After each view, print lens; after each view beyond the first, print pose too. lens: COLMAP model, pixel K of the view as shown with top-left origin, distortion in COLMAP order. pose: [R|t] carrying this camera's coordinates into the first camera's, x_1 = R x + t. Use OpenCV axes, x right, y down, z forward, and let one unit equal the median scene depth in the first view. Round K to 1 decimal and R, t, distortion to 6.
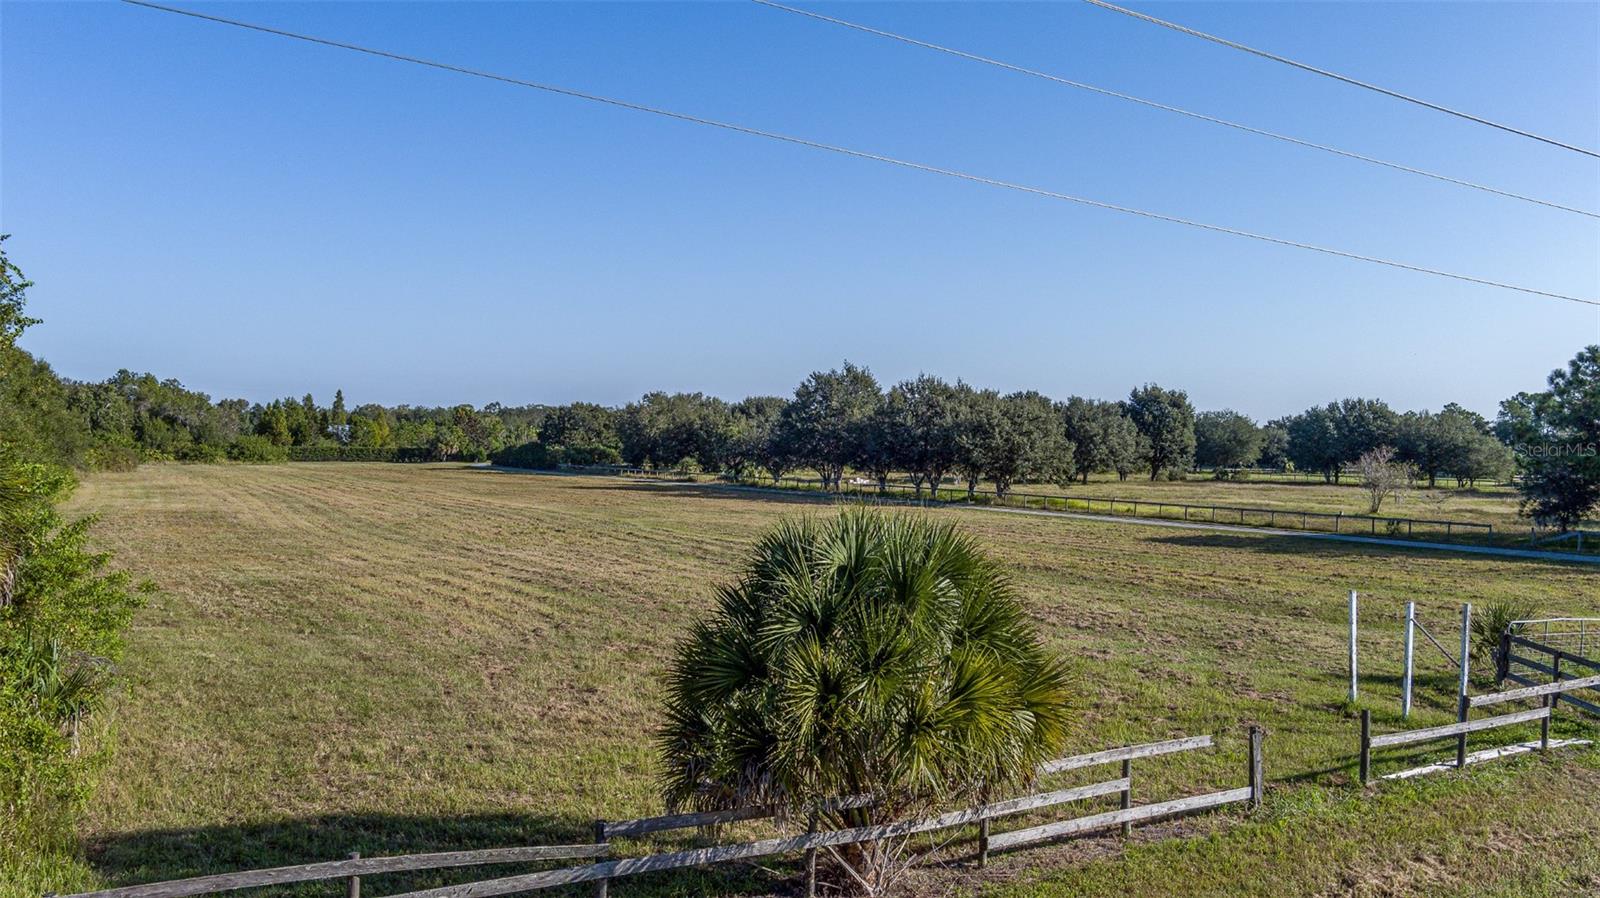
lens RADIAL K [[1298.6, 0, 800.4], [0, 1298.6, 444.4], [0, 0, 1]] dist [-0.038926, -0.006002]
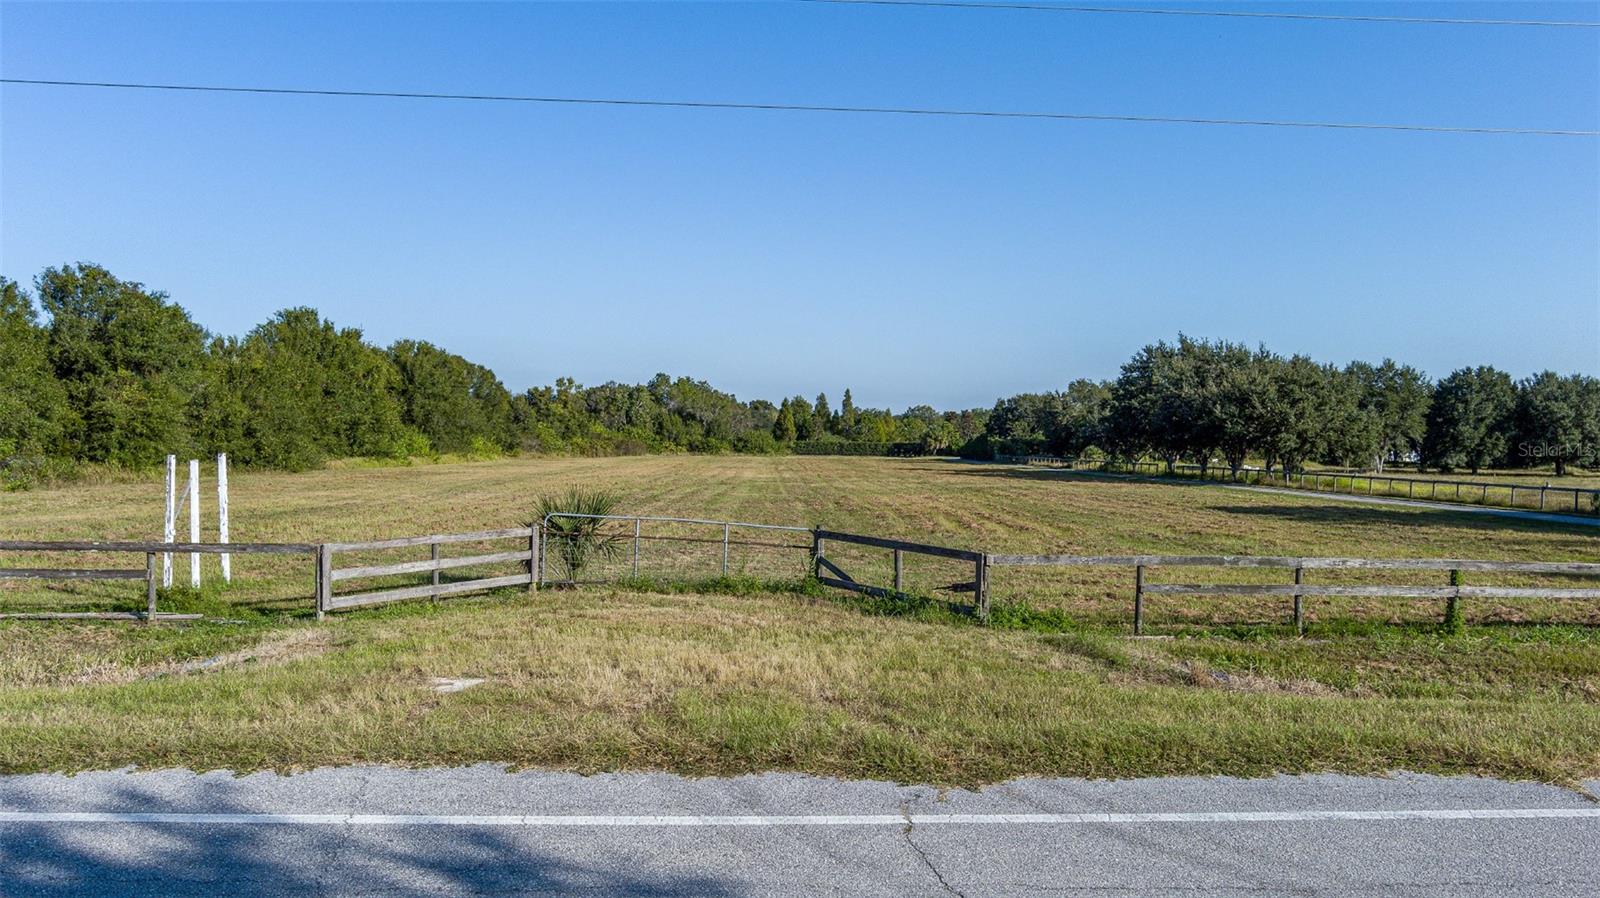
lens RADIAL K [[1298.6, 0, 804.3], [0, 1298.6, 451.5], [0, 0, 1]] dist [-0.038926, -0.006002]
pose [[0.883869, 0.003517, -0.467722, 0.226884], [-0.004605, 0.999989, -0.001182, 0.021749], [0.467712, 0.003198, 0.883875, 0.076445]]
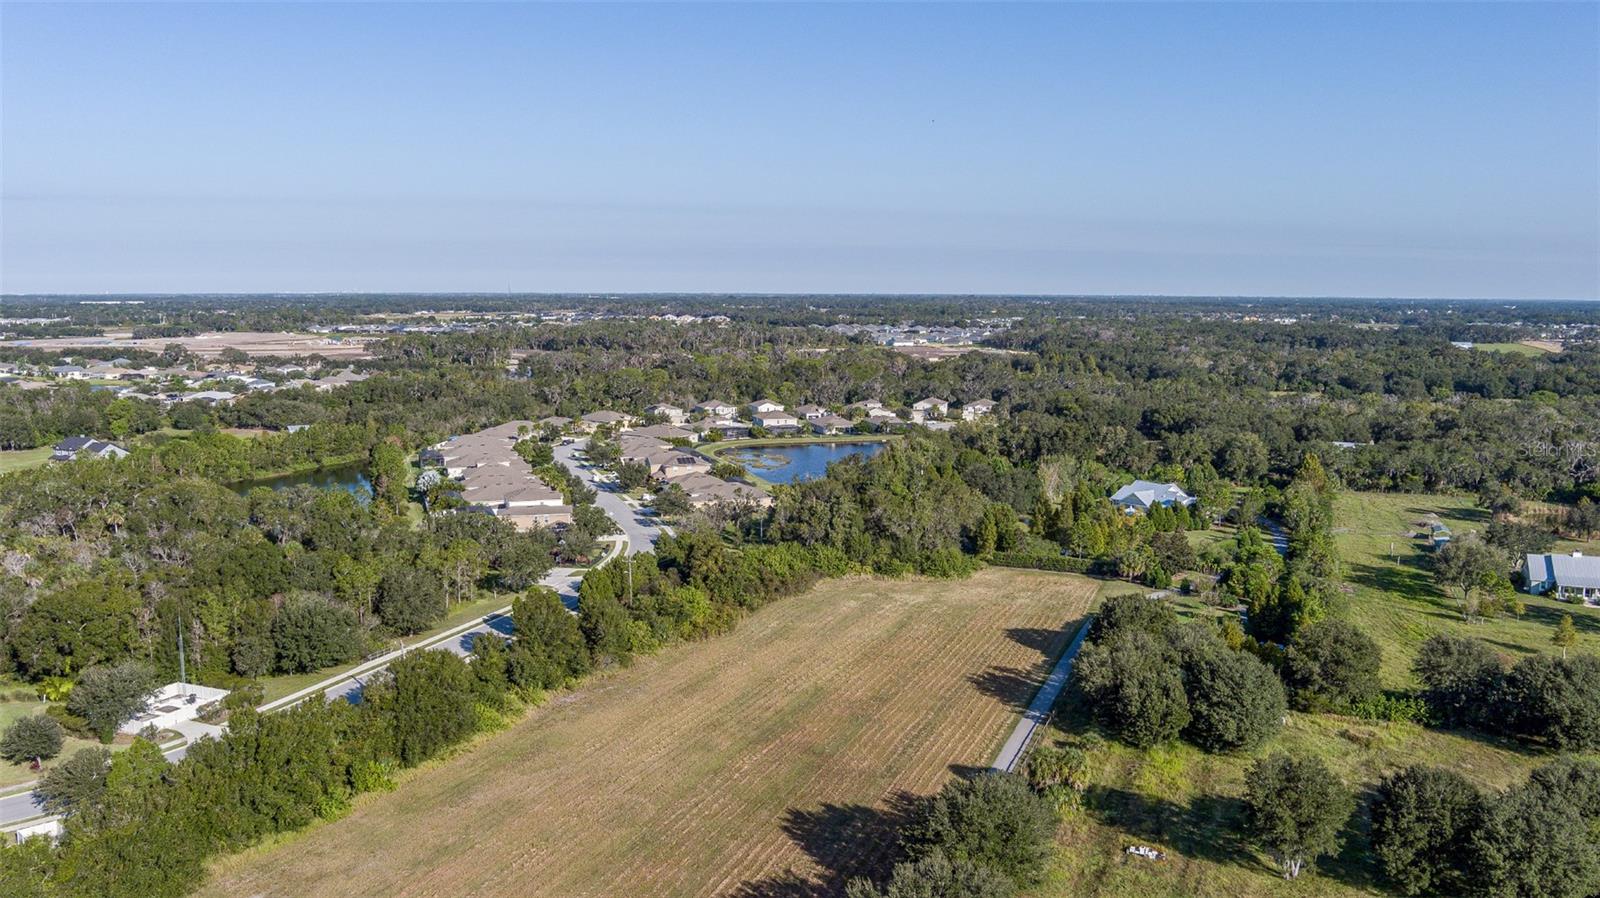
lens RADIAL K [[1298.6, 0, 800.3], [0, 1298.6, 447.8], [0, 0, 1]] dist [-0.038926, -0.006002]
pose [[0.633245, 0.081507, -0.769647, 0.628103], [0.006149, 0.993878, 0.110312, -0.389005], [0.773927, -0.074588, 0.628867, 0.362870]]
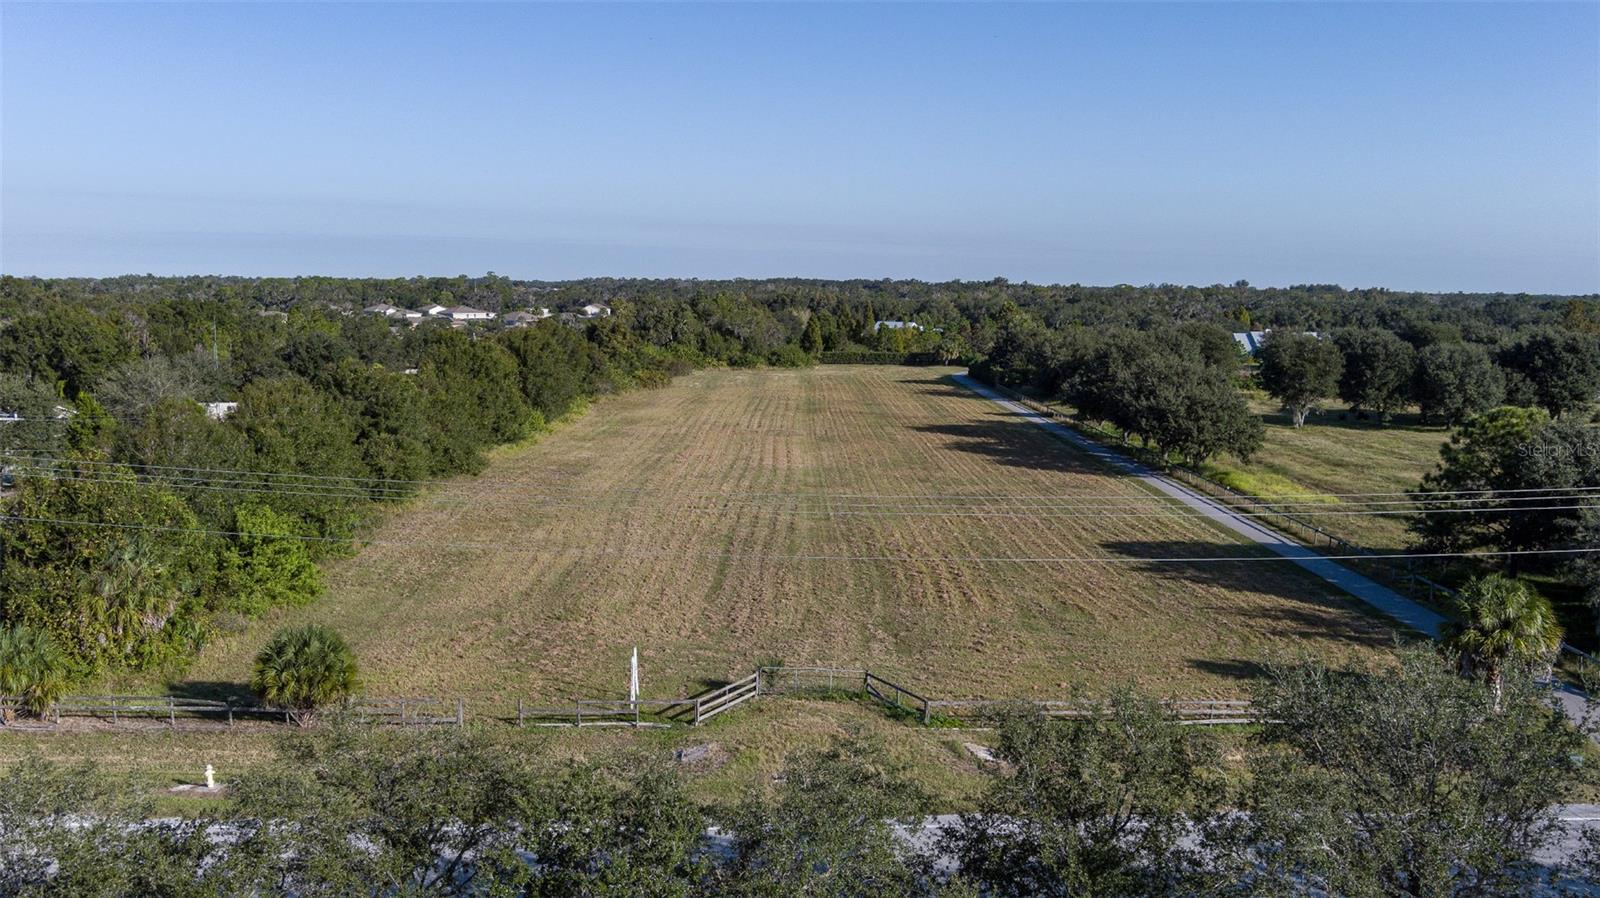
lens RADIAL K [[1298.6, 0, 800.8], [0, 1298.6, 455.1], [0, 0, 1]] dist [-0.038926, -0.006002]
pose [[0.875799, 0.056225, -0.479390, 0.334852], [0.002794, 0.992585, 0.121519, -0.094831], [0.482668, -0.107766, 0.869148, -0.155036]]
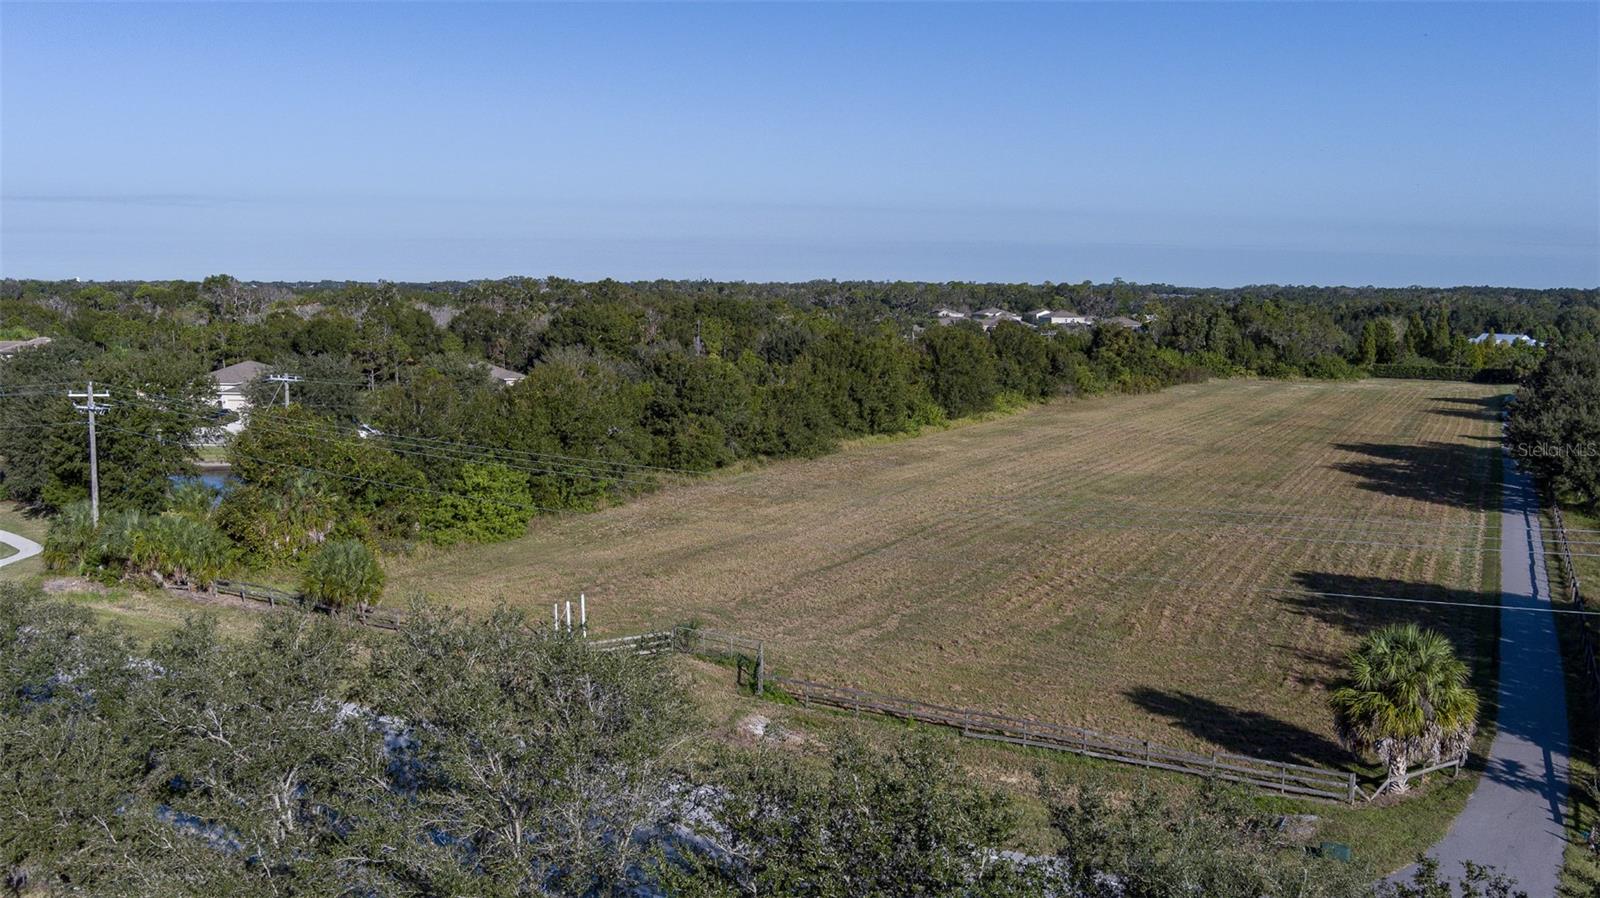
lens RADIAL K [[1298.6, 0, 801.5], [0, 1298.6, 441.3], [0, 0, 1]] dist [-0.038926, -0.006002]
pose [[0.521833, 0.092559, -0.848011, 0.546830], [-0.003564, 0.994324, 0.106335, -0.090718], [0.853040, -0.052467, 0.519201, 0.005468]]
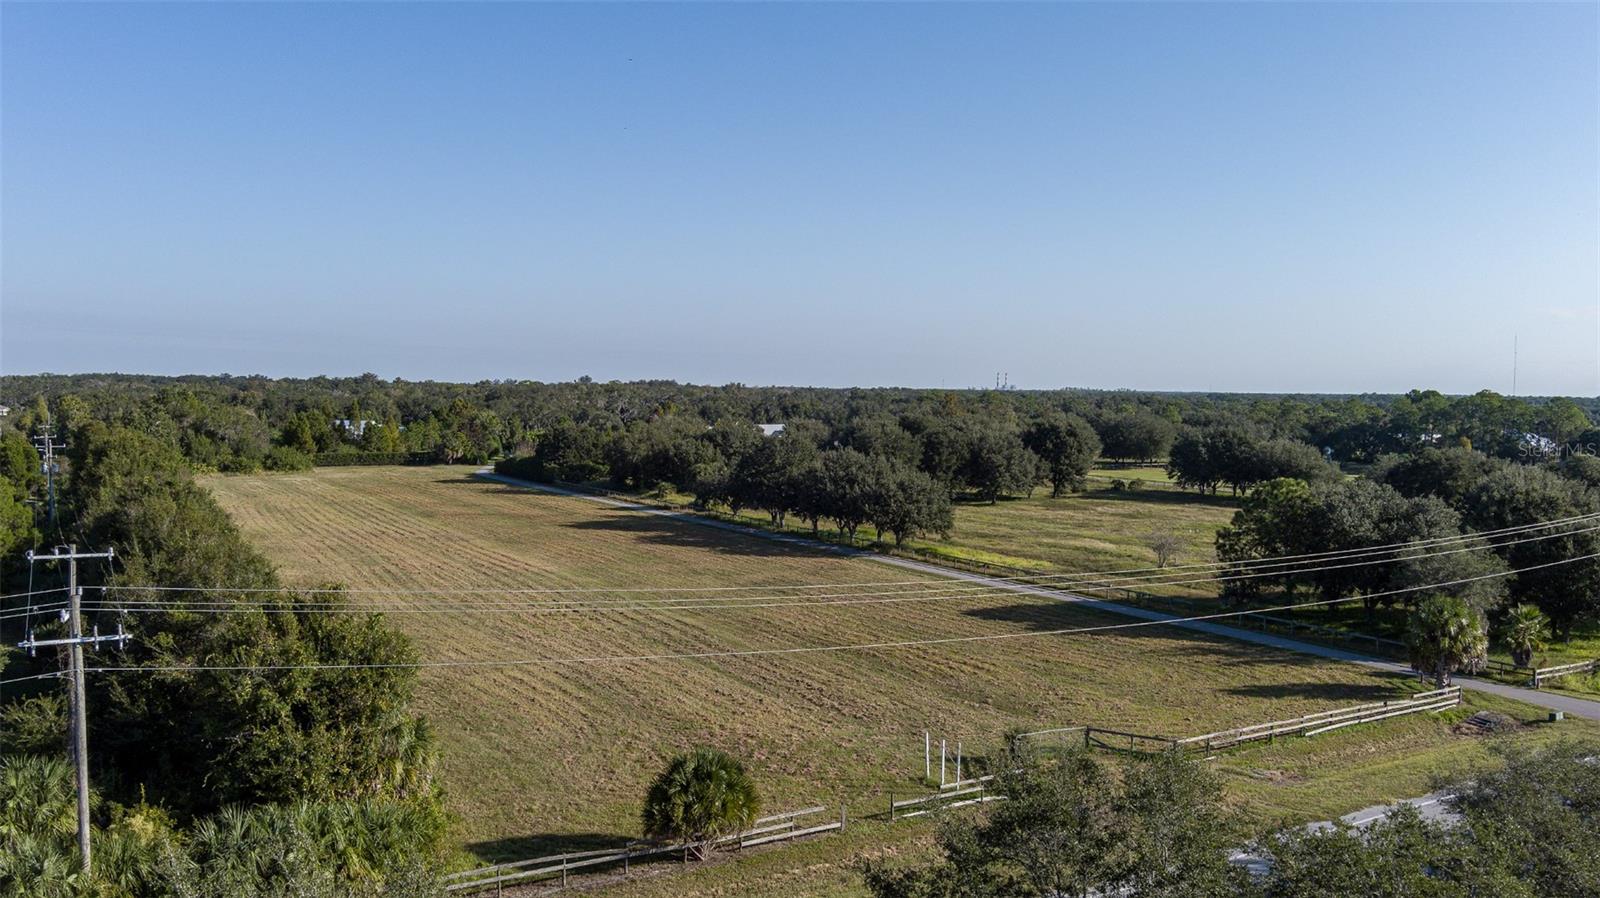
lens RADIAL K [[1298.6, 0, 800.7], [0, 1298.6, 451.1], [0, 0, 1]] dist [-0.038926, -0.006002]
pose [[0.999887, -0.005209, 0.014068, 0.029801], [0.004532, 0.998851, 0.047702, -0.099205], [-0.014301, -0.047633, 0.998763, -0.262411]]
